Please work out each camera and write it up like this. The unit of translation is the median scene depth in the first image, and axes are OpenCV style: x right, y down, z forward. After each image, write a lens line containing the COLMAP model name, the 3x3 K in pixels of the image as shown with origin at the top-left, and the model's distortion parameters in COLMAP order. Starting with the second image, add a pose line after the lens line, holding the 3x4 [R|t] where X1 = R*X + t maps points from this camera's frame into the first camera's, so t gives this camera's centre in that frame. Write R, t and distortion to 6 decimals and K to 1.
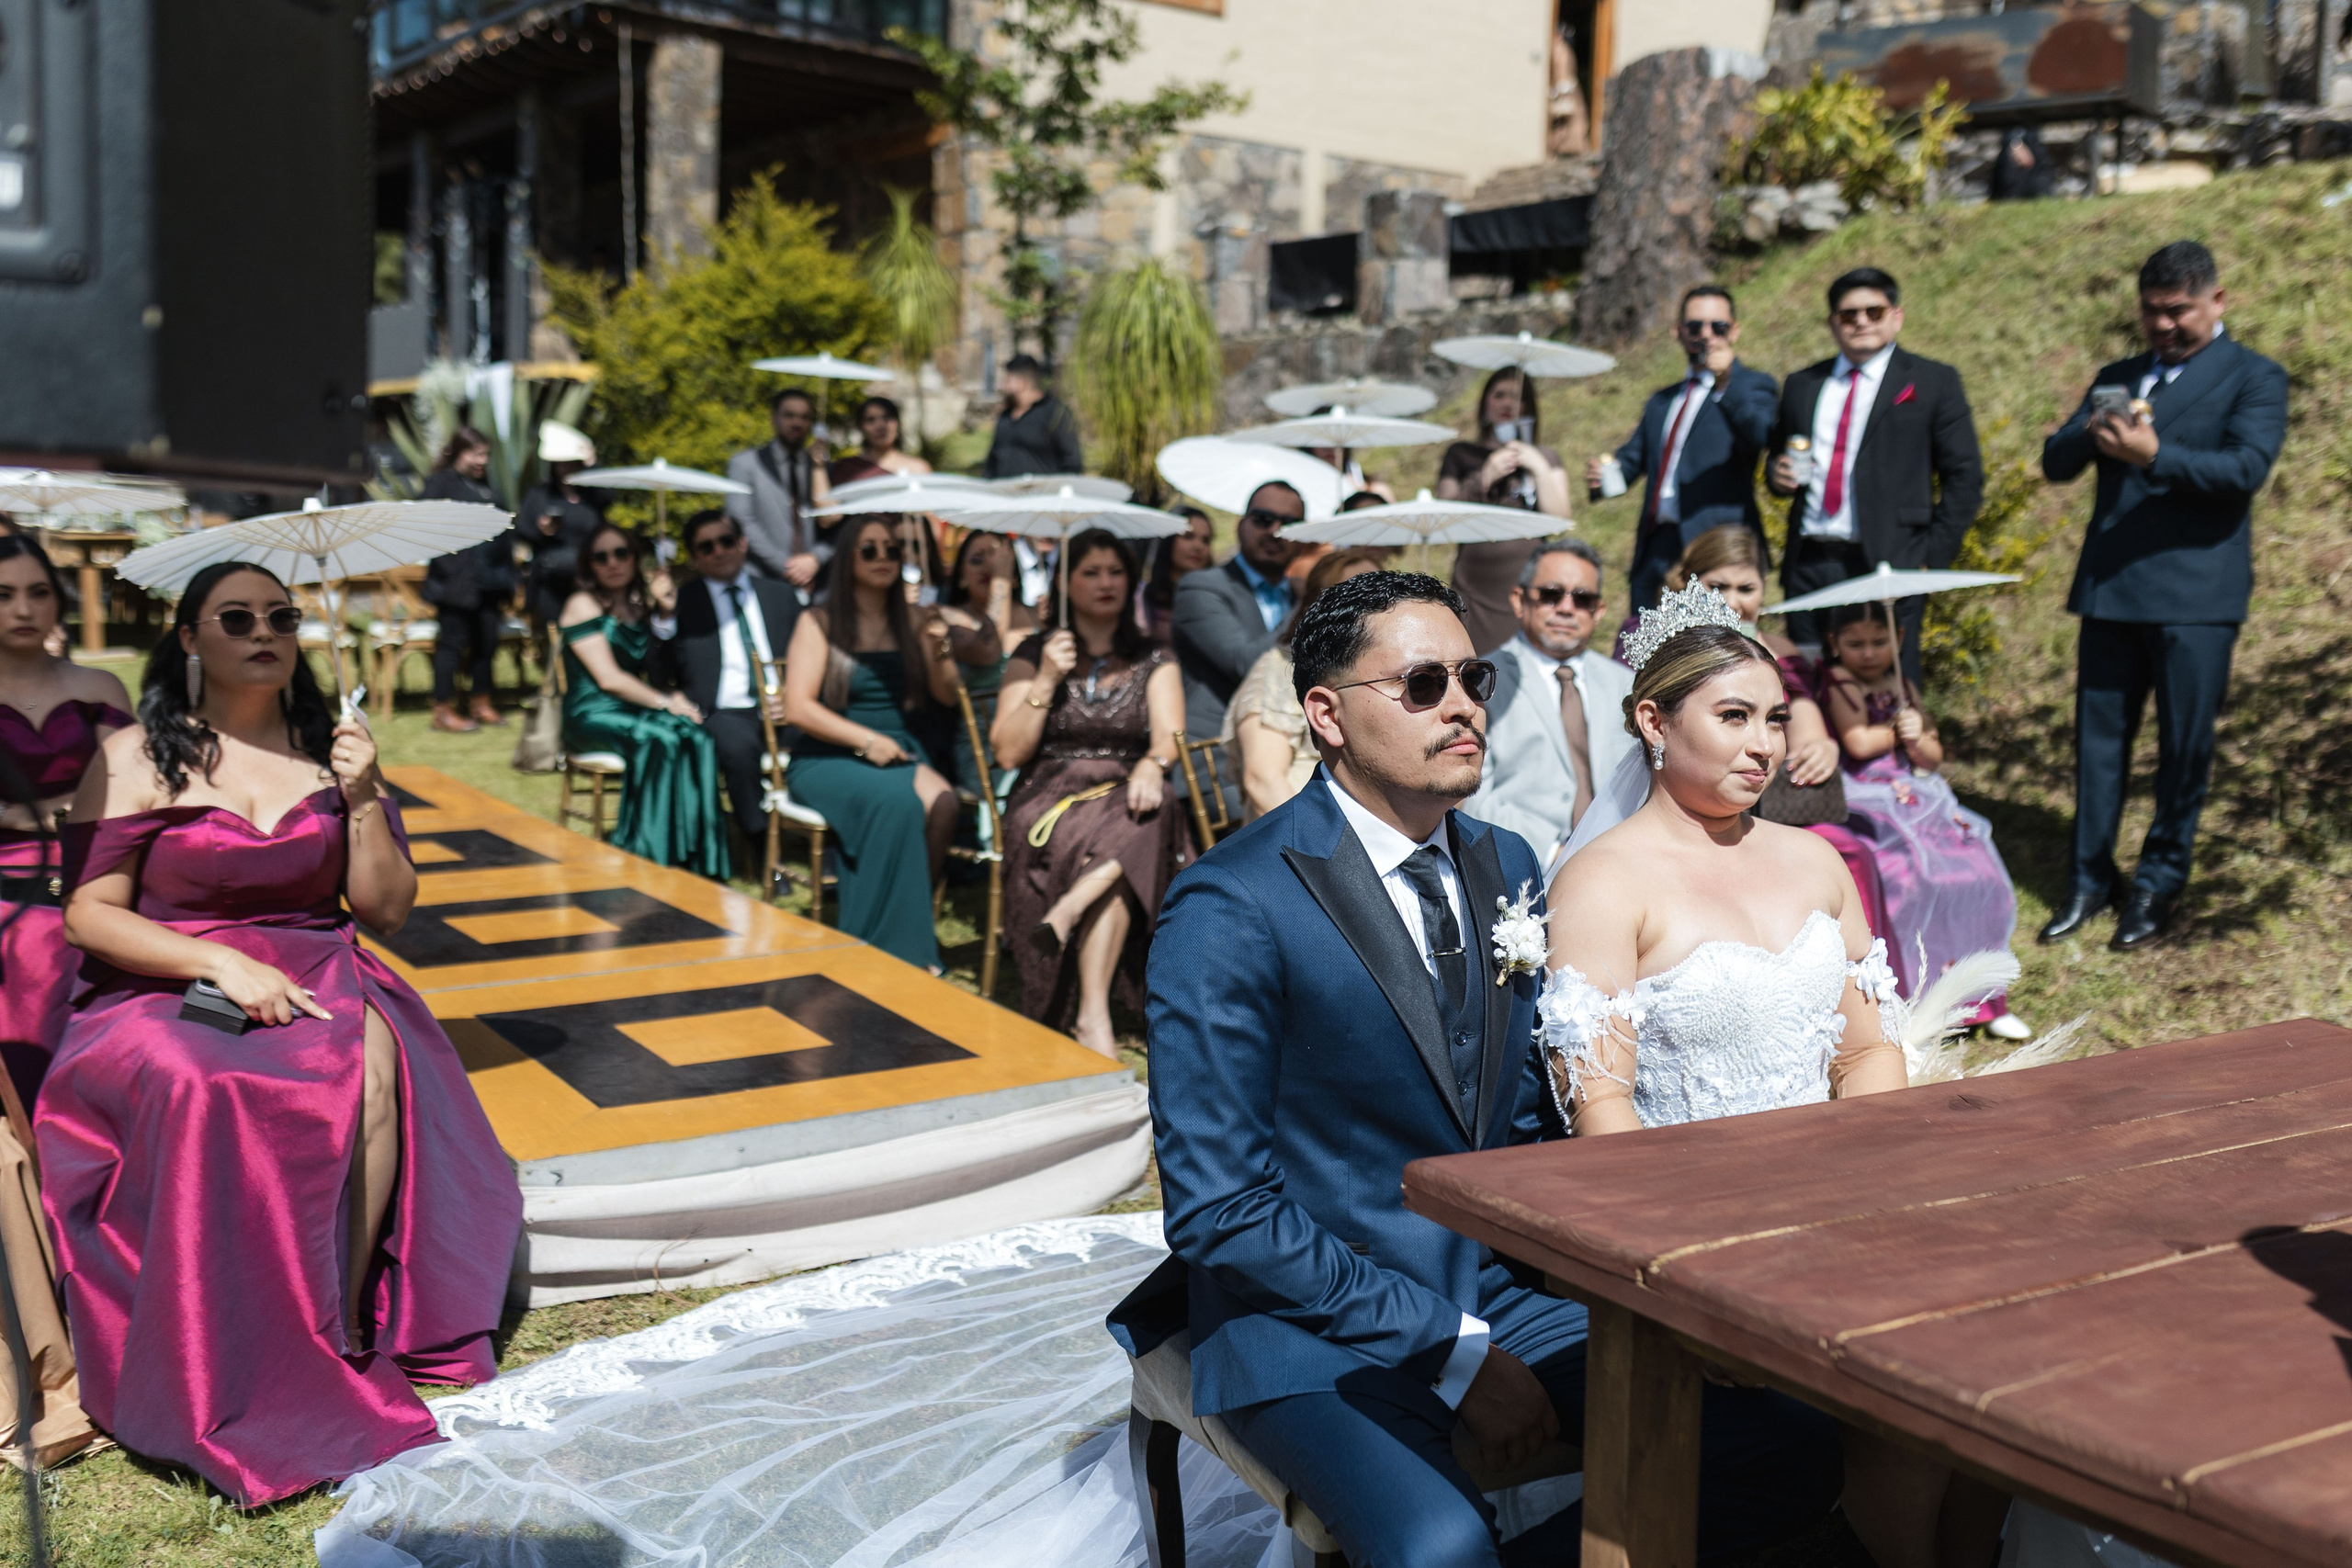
lens RADIAL K [[2469.8, 0, 1205.7], [0, 2469.8, 769.8], [0, 0, 1]] dist [0.007632, -0.001360]
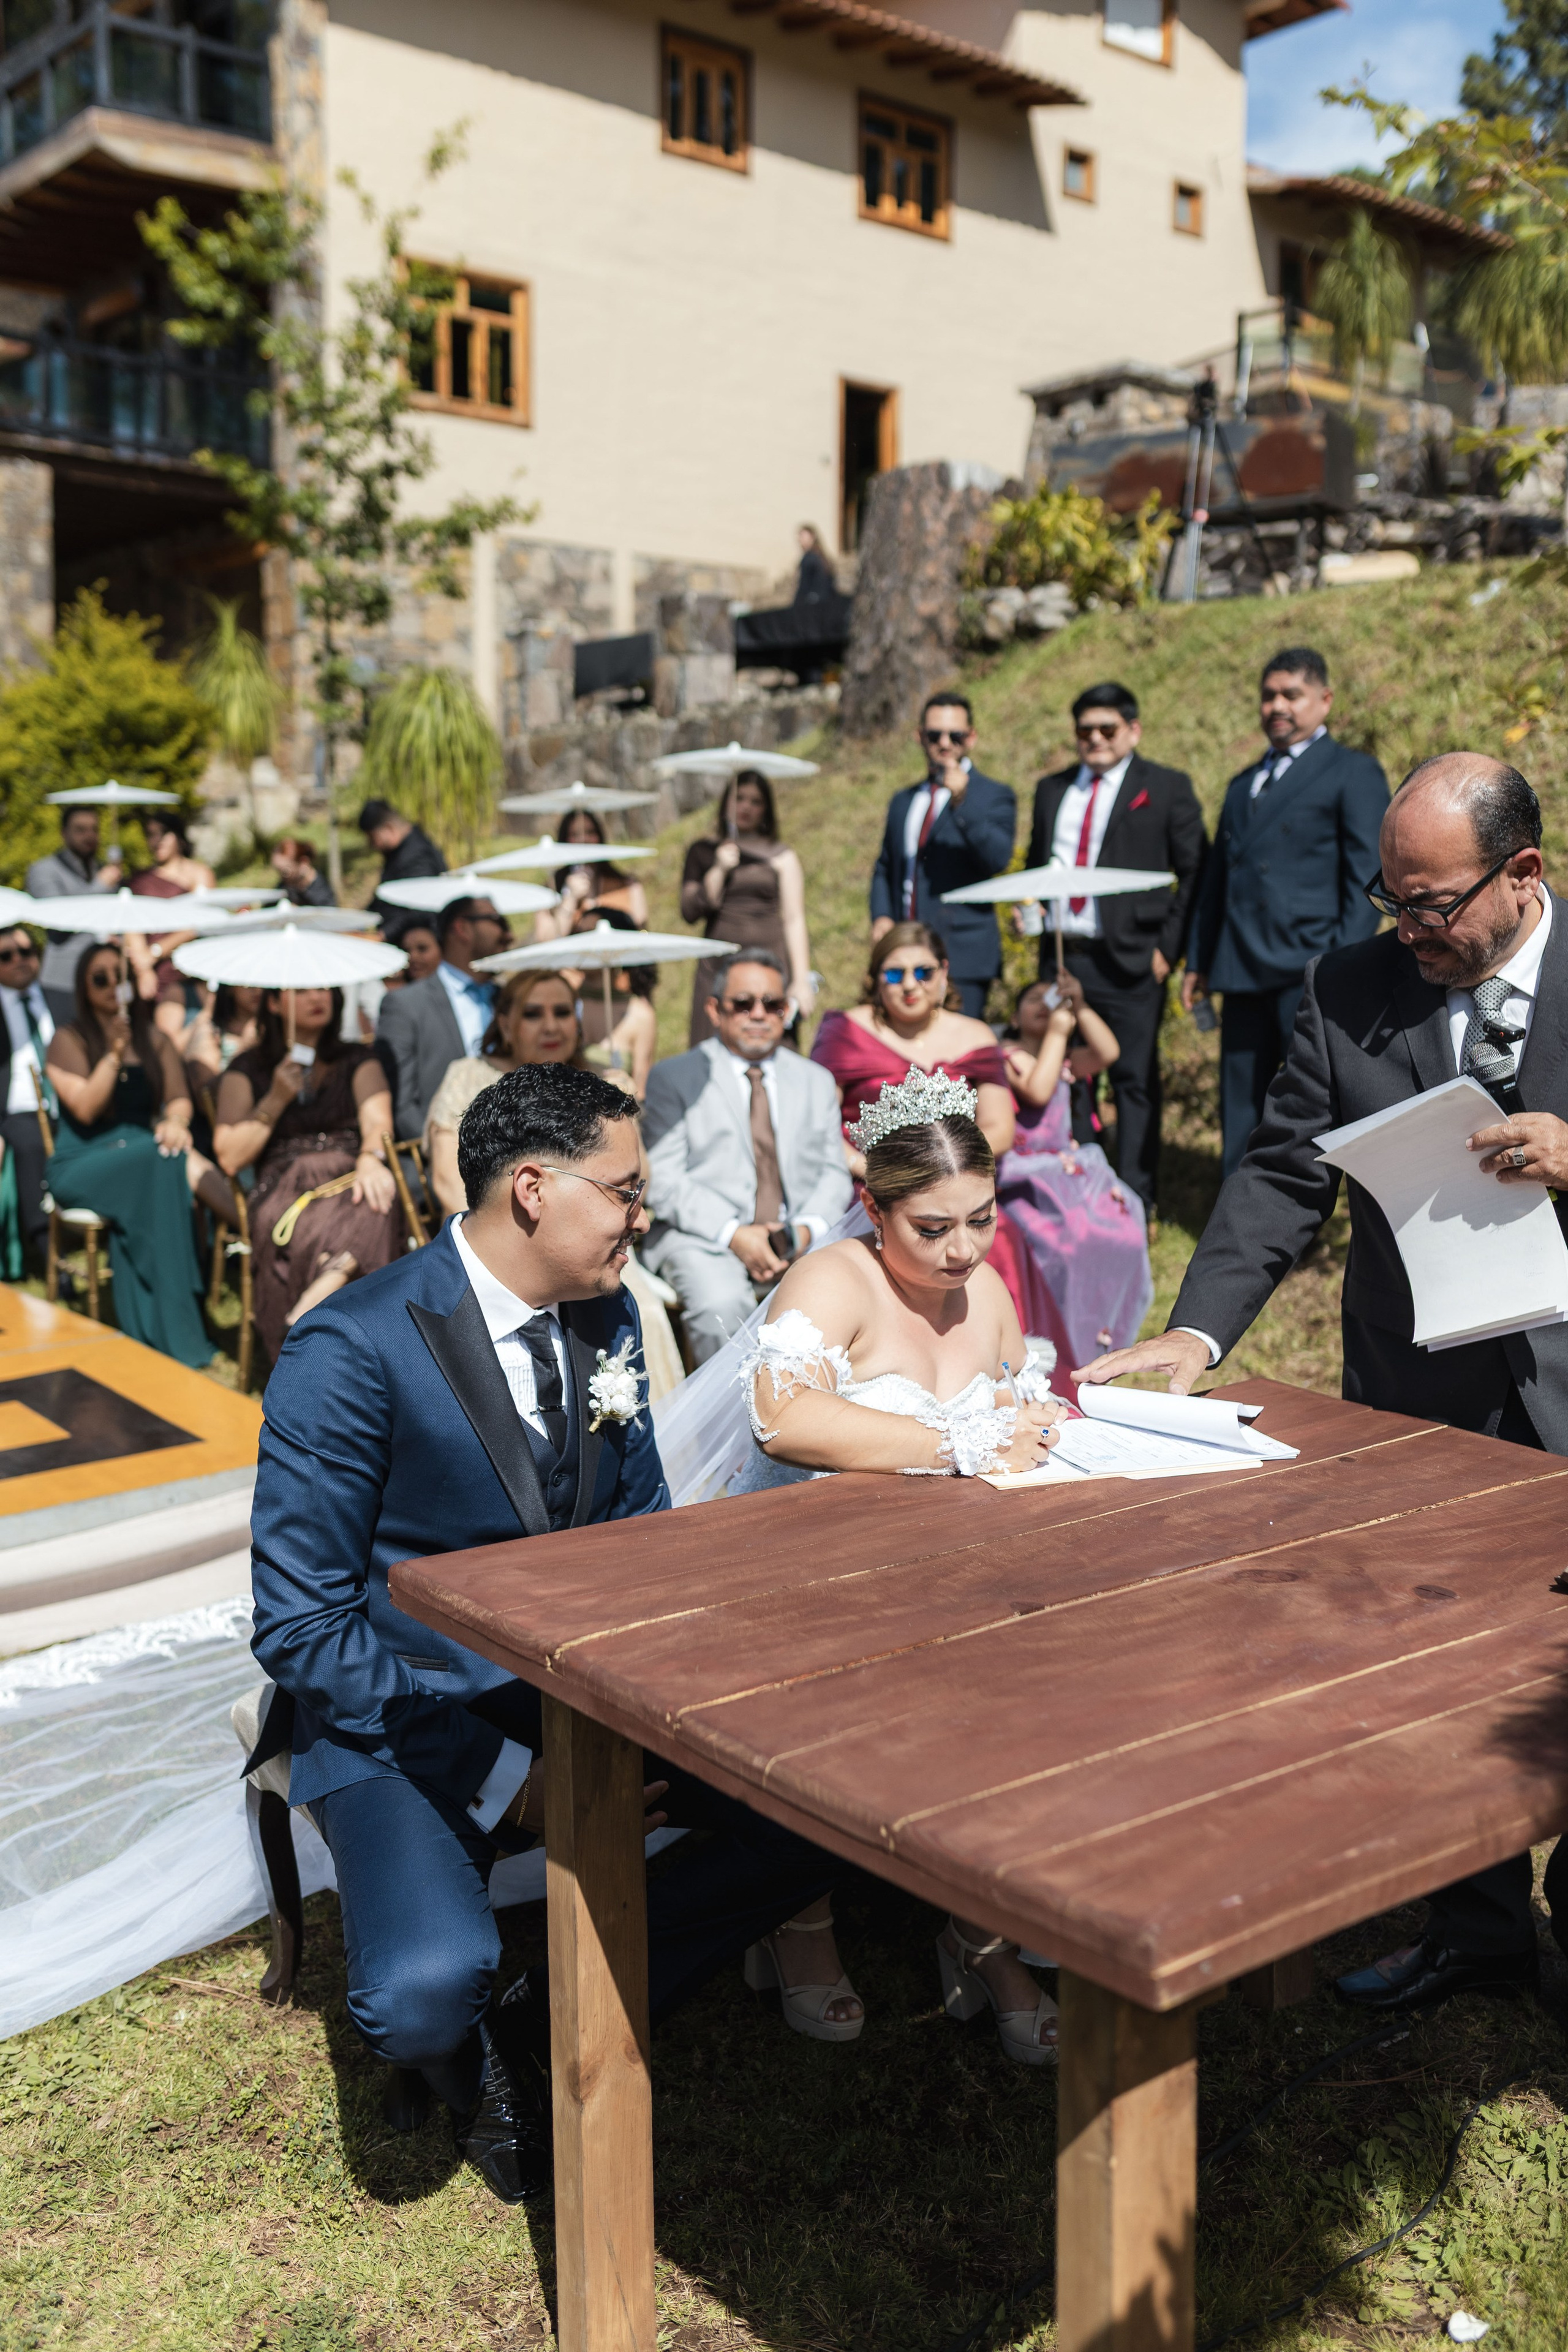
lens RADIAL K [[2318.0, 0, 783.7], [0, 2318.0, 1116.9], [0, 0, 1]] dist [0.008912, -0.025427]
pose [[0.996486, -0.039224, 0.074013, 0.045221], [0.038959, 0.999228, 0.005023, -0.010907], [-0.074152, -0.002122, 0.997245, -0.019641]]
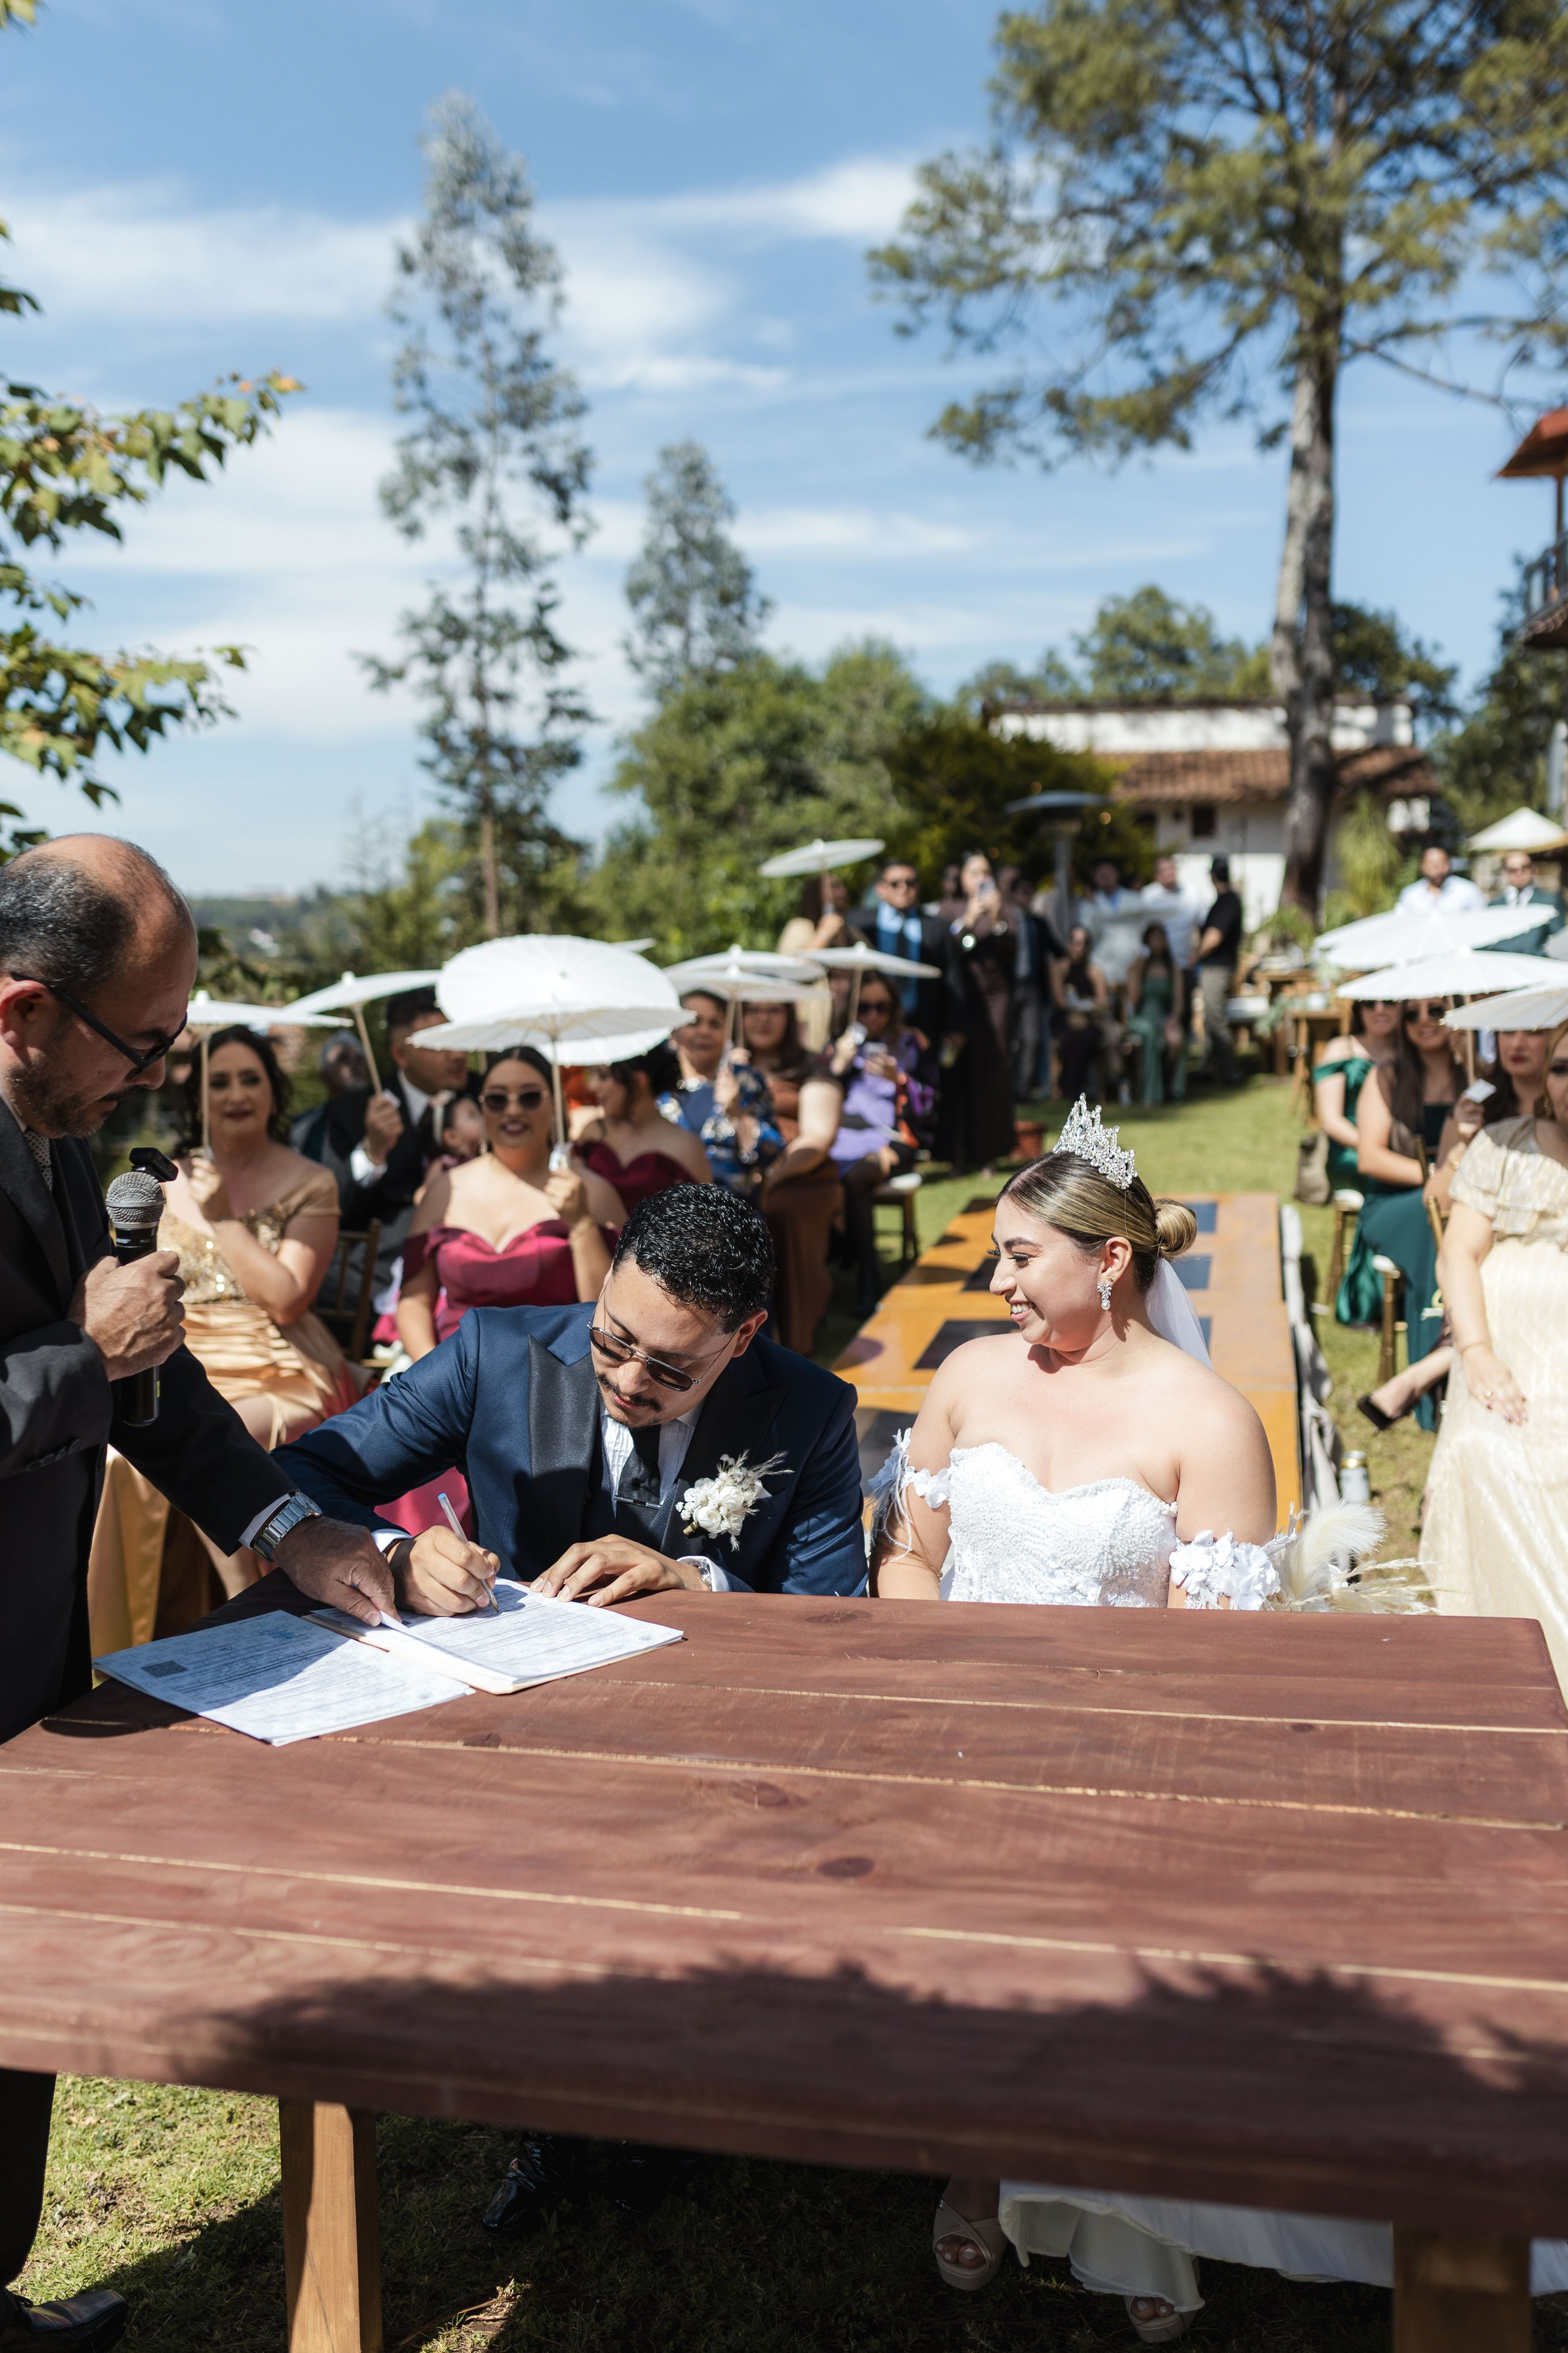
lens RADIAL K [[2444.7, 0, 783.9], [0, 2444.7, 1206.4], [0, 0, 1]] dist [-0.000677, -0.002900]
pose [[0.672003, 0.046216, -0.739105, 0.273885], [-0.034790, 0.998919, 0.030831, -0.017298], [0.739731, 0.004995, 0.672885, 0.080036]]
